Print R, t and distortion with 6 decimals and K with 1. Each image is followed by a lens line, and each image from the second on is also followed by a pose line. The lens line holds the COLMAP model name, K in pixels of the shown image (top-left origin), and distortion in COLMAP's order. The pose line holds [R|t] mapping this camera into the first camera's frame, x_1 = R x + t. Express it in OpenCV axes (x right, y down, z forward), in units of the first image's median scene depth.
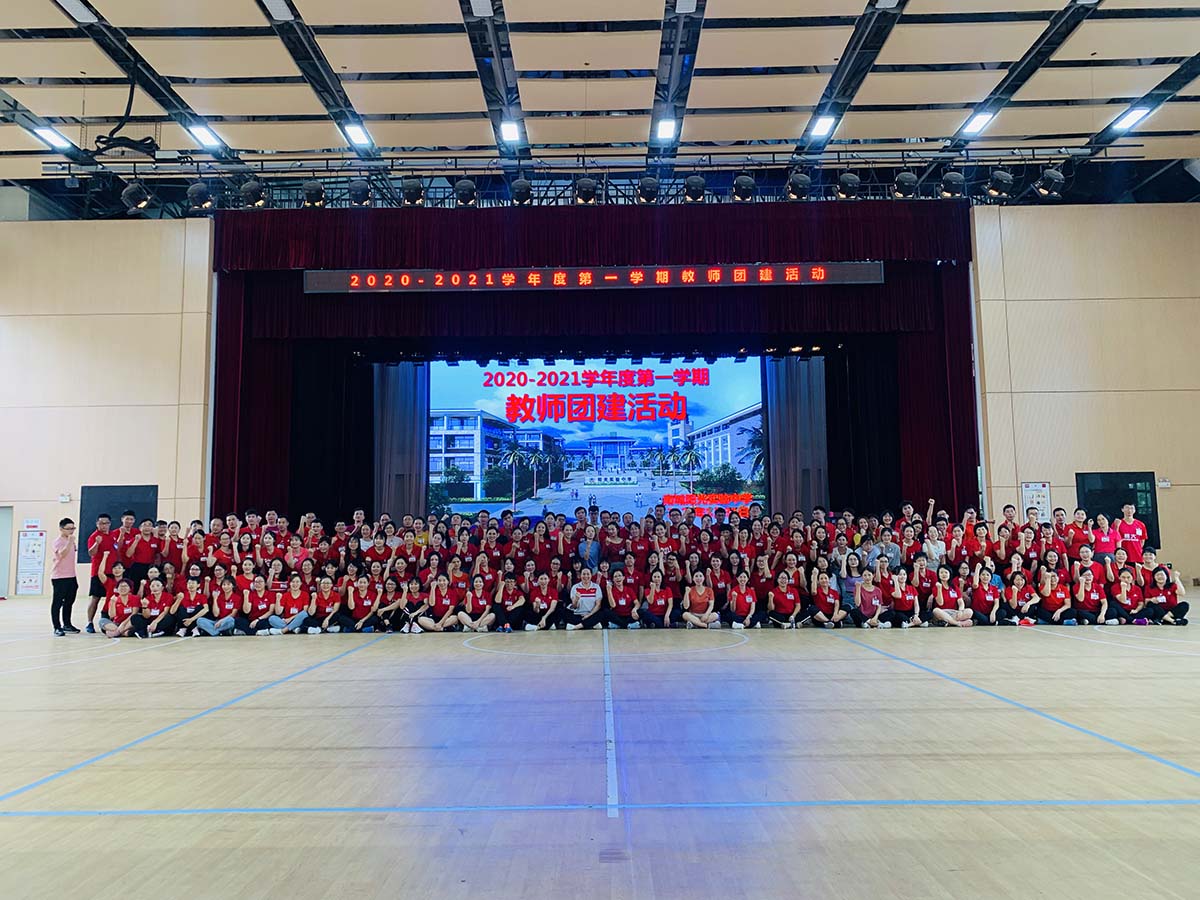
lens RADIAL K [[916.2, 0, 585.6], [0, 916.2, 447.8], [0, 0, 1]] dist [0.110409, 0.002005]
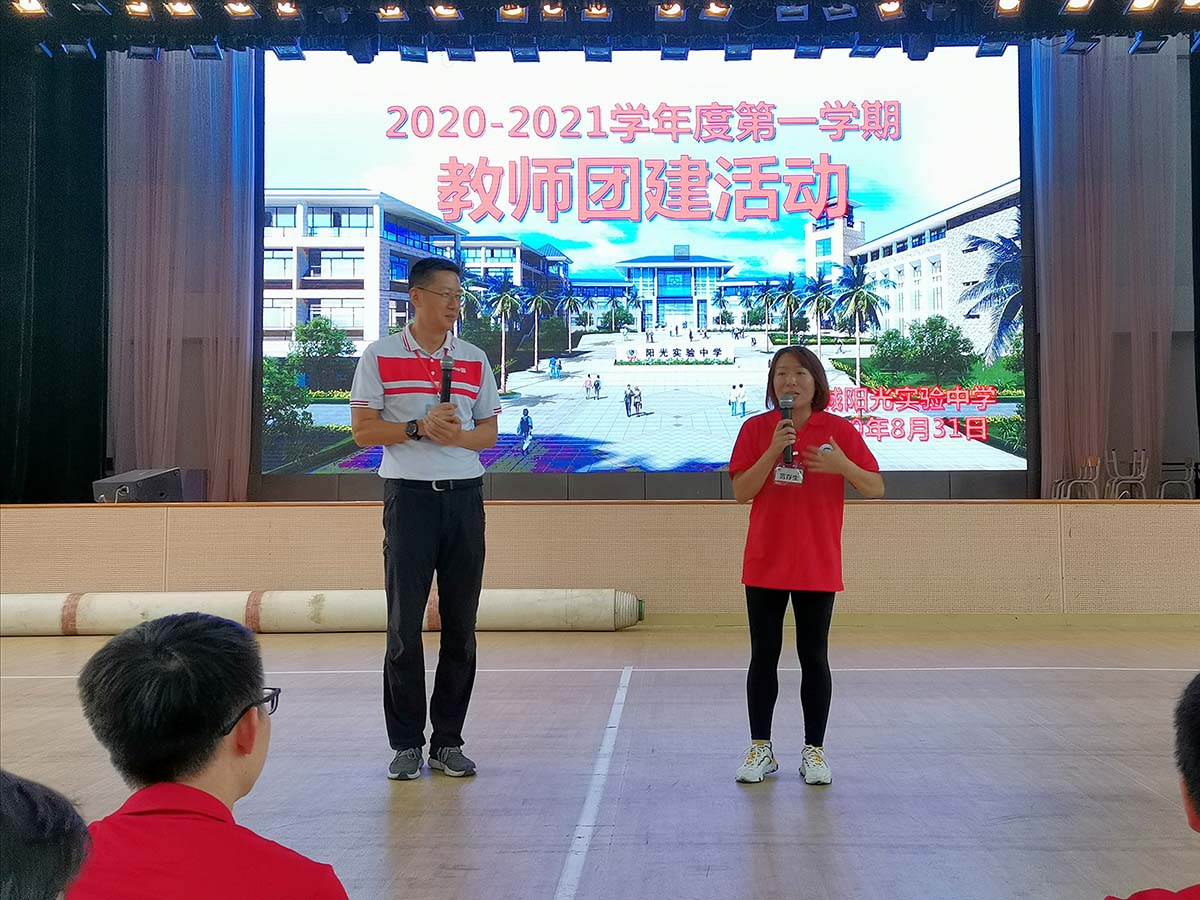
lens RADIAL K [[1309.3, 0, 607.0], [0, 1309.3, 436.7], [0, 0, 1]] dist [0.083877, 0.000000]
pose [[0.999904, 0.008064, 0.011308, -0.011994], [-0.008782, 0.997848, 0.064975, 0.034070], [-0.010759, -0.065068, 0.997823, 0.365450]]
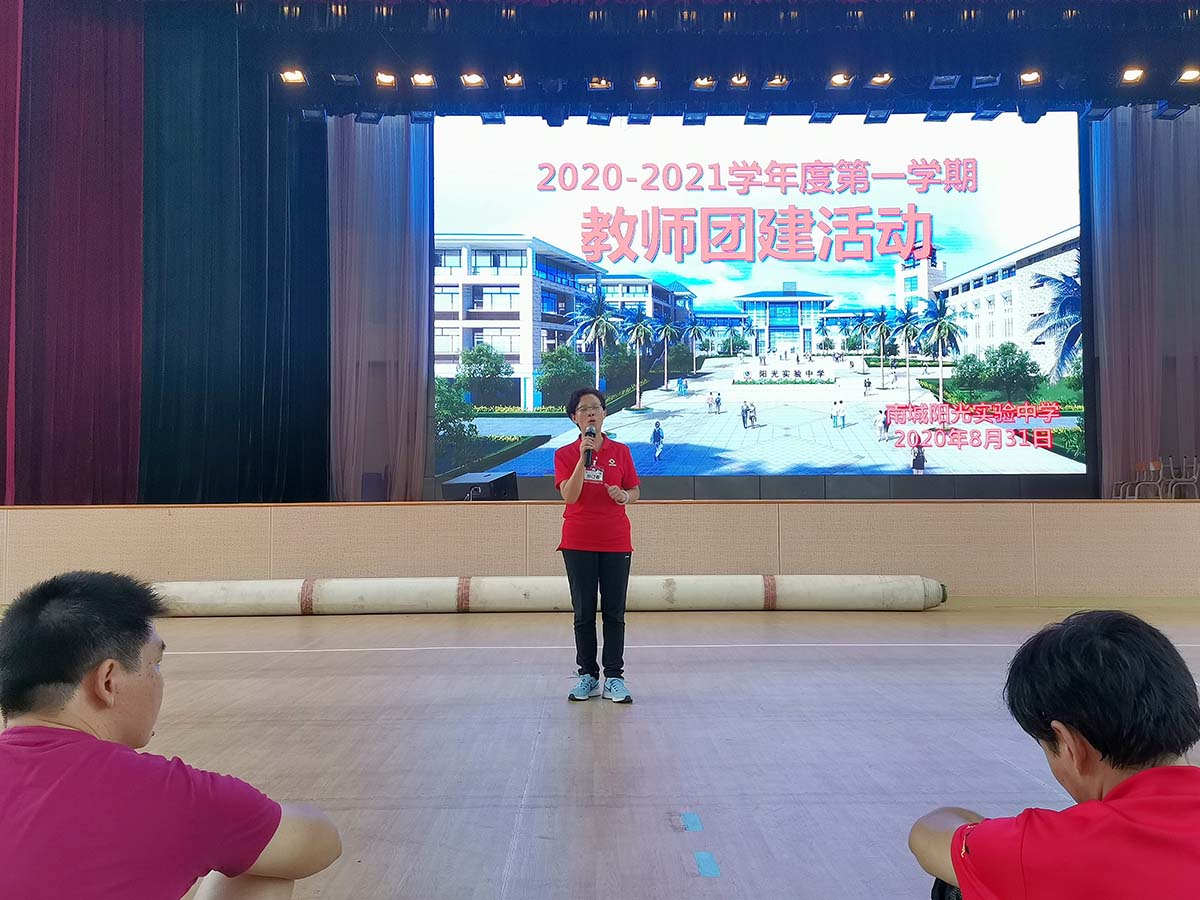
lens RADIAL K [[1111.0, 0, 607.4], [0, 1111.0, 458.4], [0, 0, 1]] dist [0.088036, 0.000000]
pose [[0.999647, 0.008174, 0.025281, -0.087681], [-0.010079, 0.997043, 0.076182, 0.035001], [-0.024583, -0.076410, 0.996773, 0.367715]]
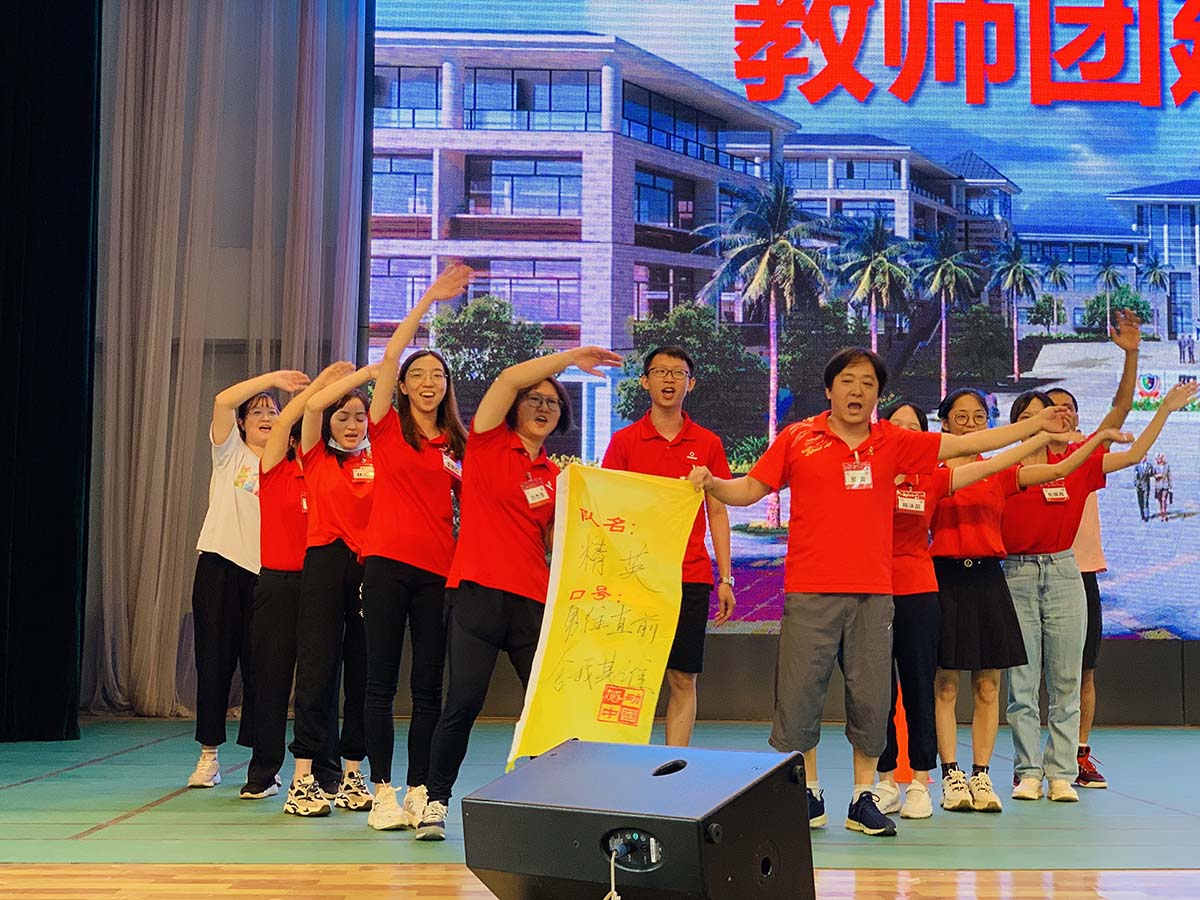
lens RADIAL K [[1830.1, 0, 579.7], [0, 1830.1, 437.6], [0, 0, 1]] dist [0.061768, 0.000000]
pose [[0.999346, 0.025713, 0.025441, -0.131569], [-0.026545, 0.999106, 0.032905, 0.036429], [-0.024572, -0.033559, 0.999135, 0.582904]]
